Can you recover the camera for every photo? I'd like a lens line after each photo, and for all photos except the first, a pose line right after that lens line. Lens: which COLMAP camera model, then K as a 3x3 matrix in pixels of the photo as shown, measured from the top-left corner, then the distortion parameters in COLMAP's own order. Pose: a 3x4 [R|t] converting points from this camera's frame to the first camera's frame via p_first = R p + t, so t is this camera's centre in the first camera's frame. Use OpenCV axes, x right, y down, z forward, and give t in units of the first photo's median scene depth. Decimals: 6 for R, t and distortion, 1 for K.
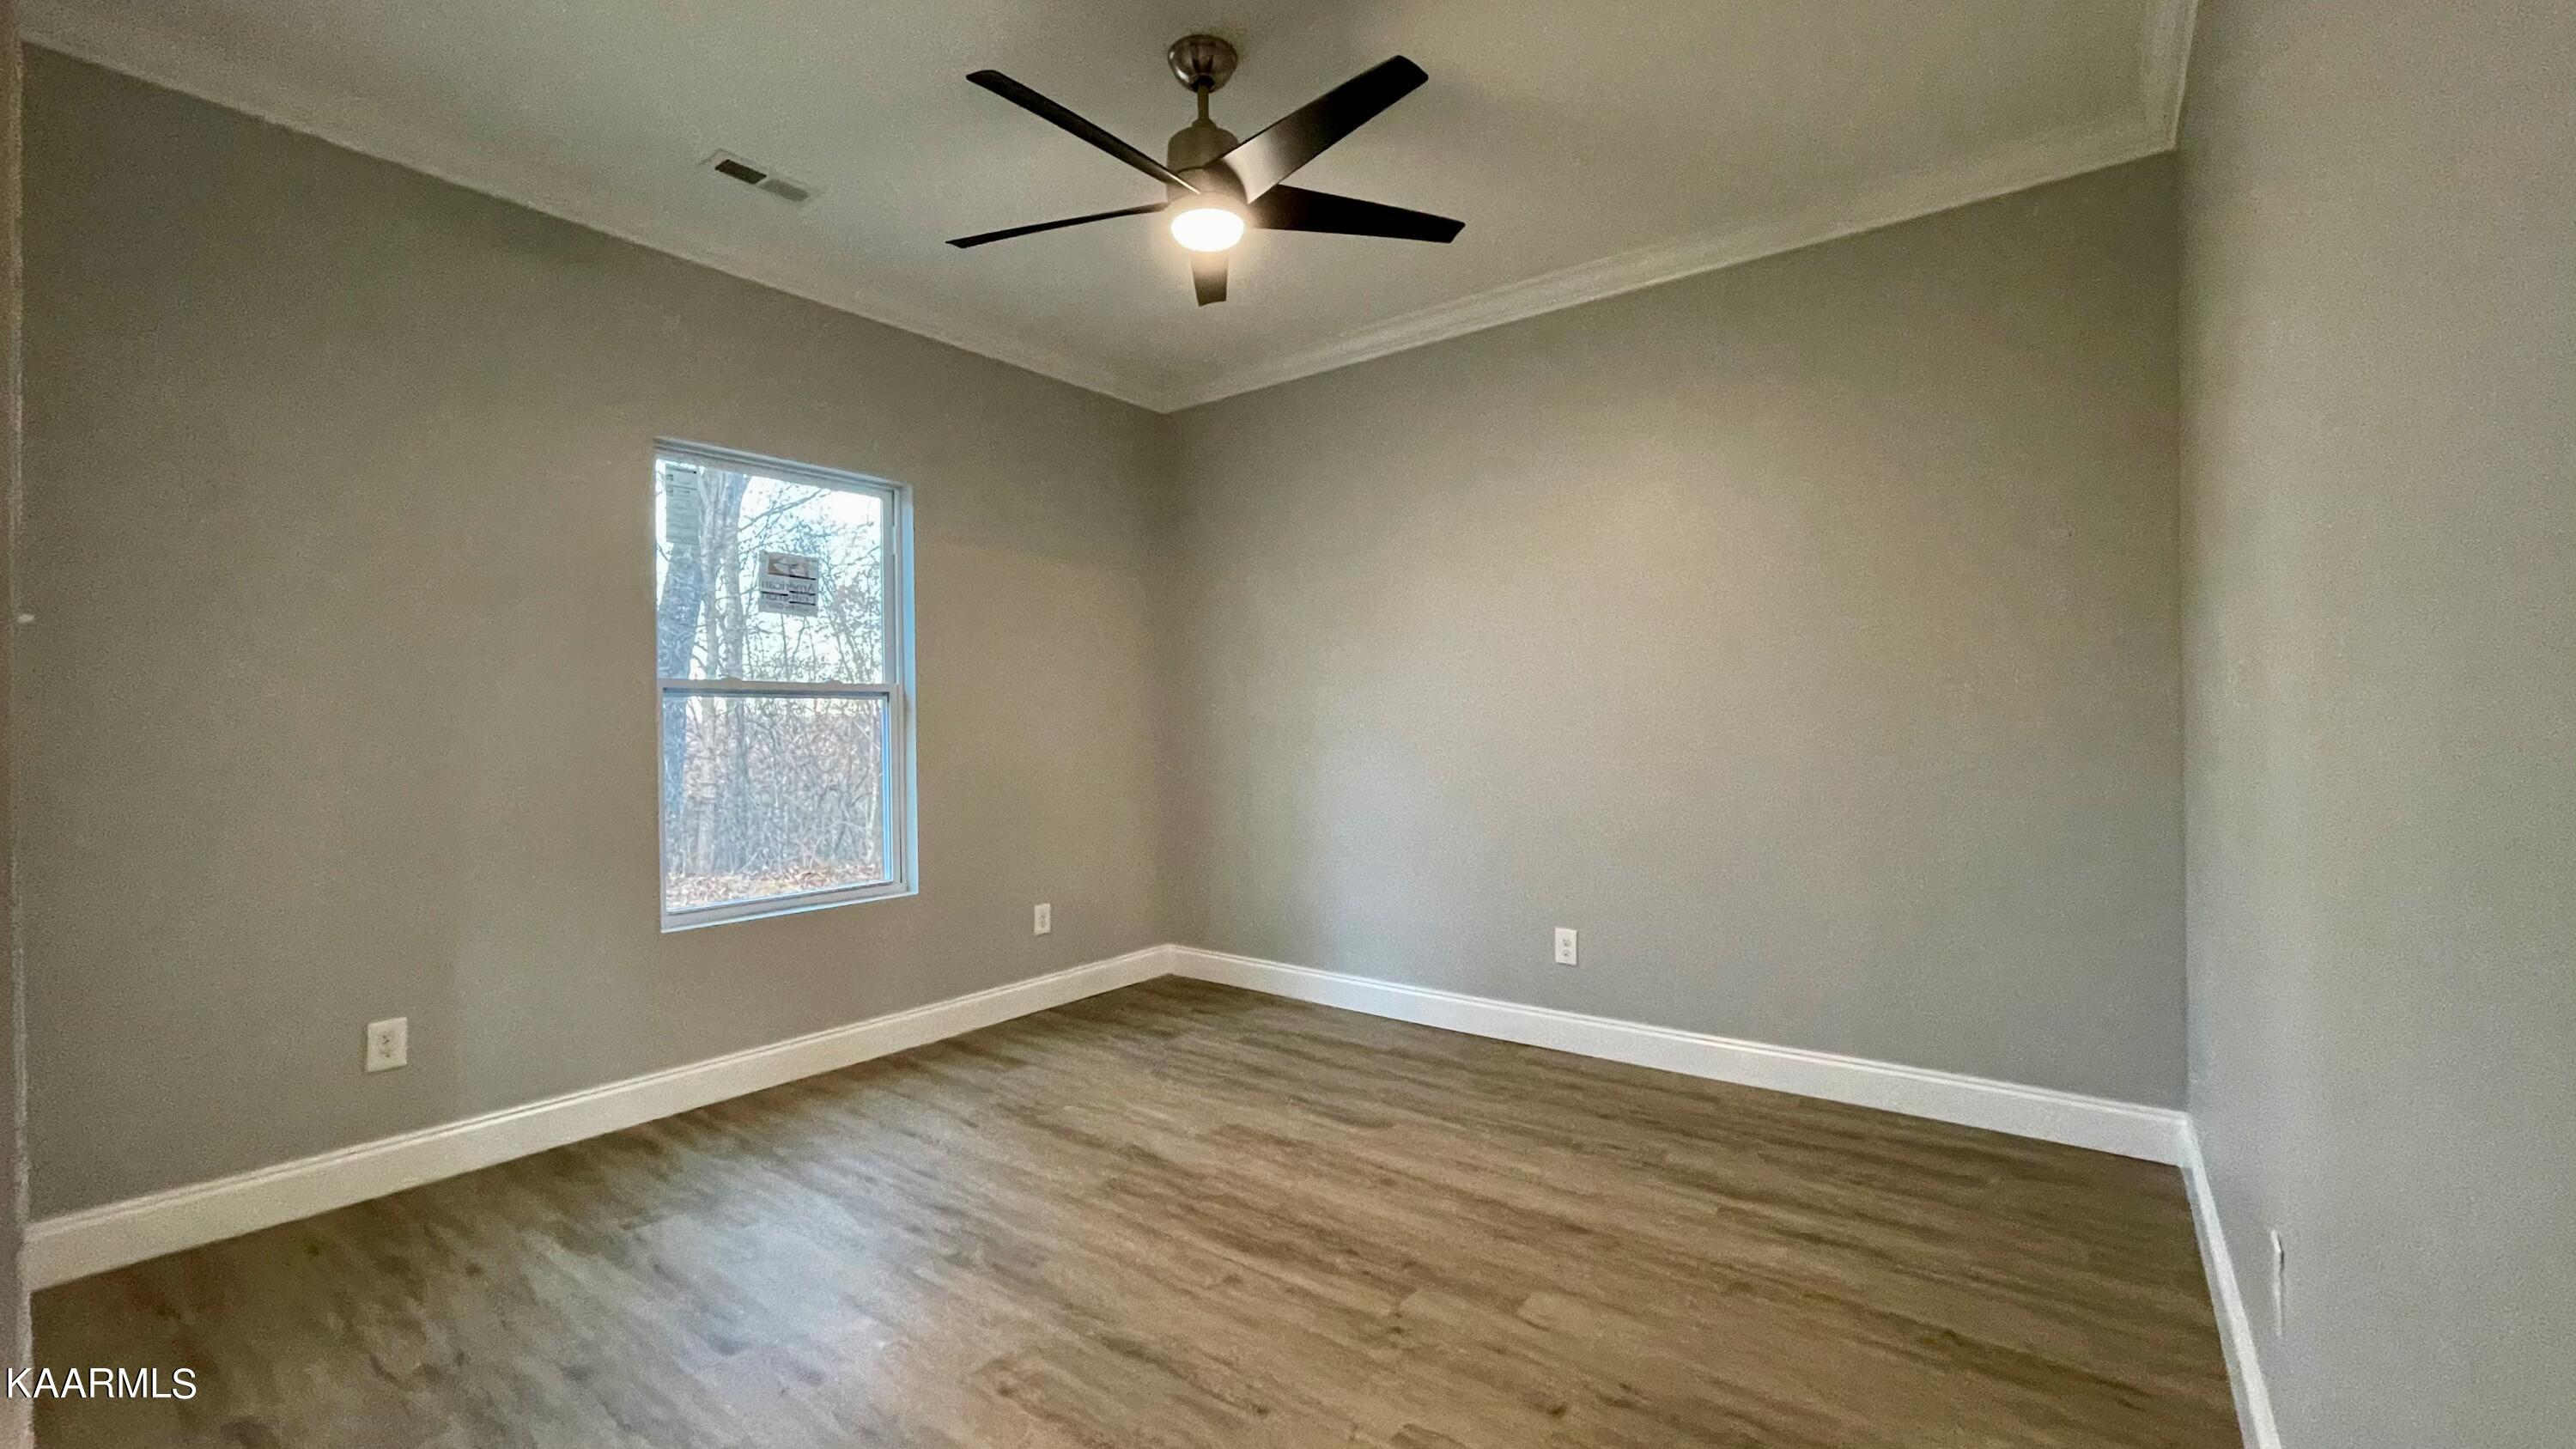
lens RADIAL K [[1064.7, 0, 1295.0], [0, 1064.7, 730.6], [0, 0, 1]] dist [0.000073, 0.000143]
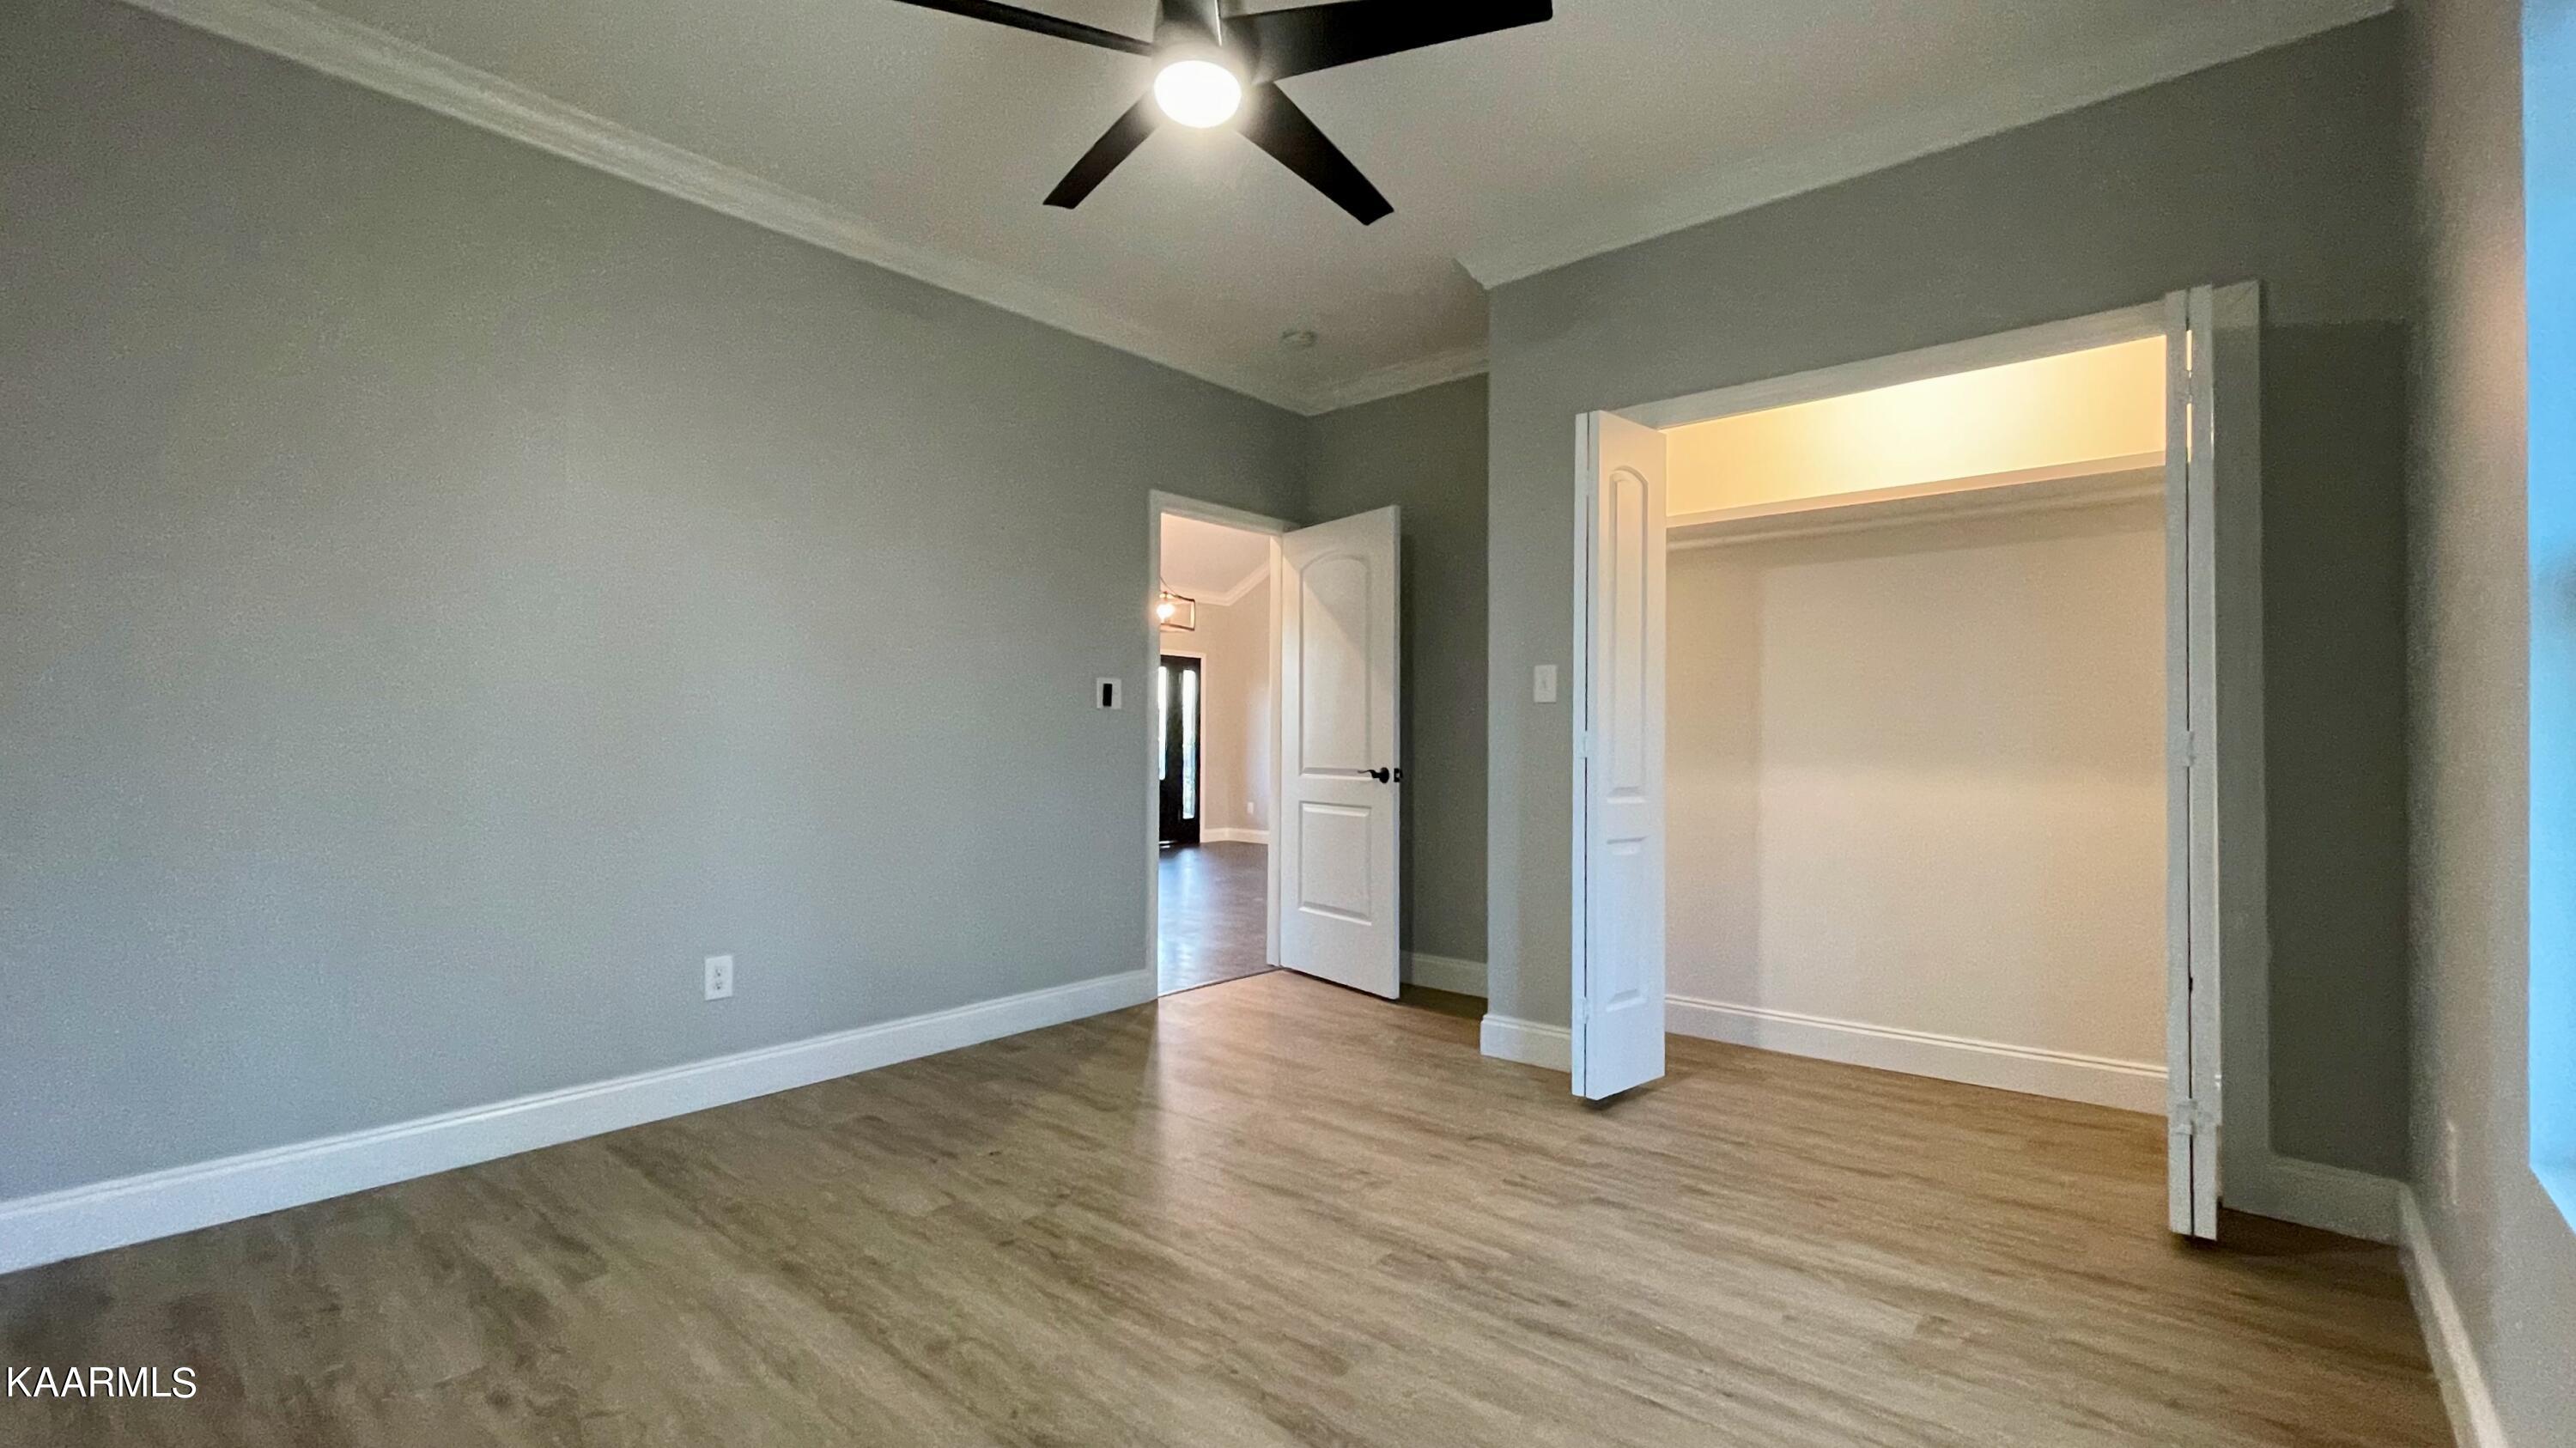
lens RADIAL K [[1064.7, 0, 1295.0], [0, 1064.7, 730.1], [0, 0, 1]] dist [0.000073, 0.000143]
pose [[-0.998184, 0.010290, 0.059355, -0.205739], [0.009792, 0.999914, -0.008678, 0.035295], [-0.059439, -0.008081, -0.998199, 1.827656]]
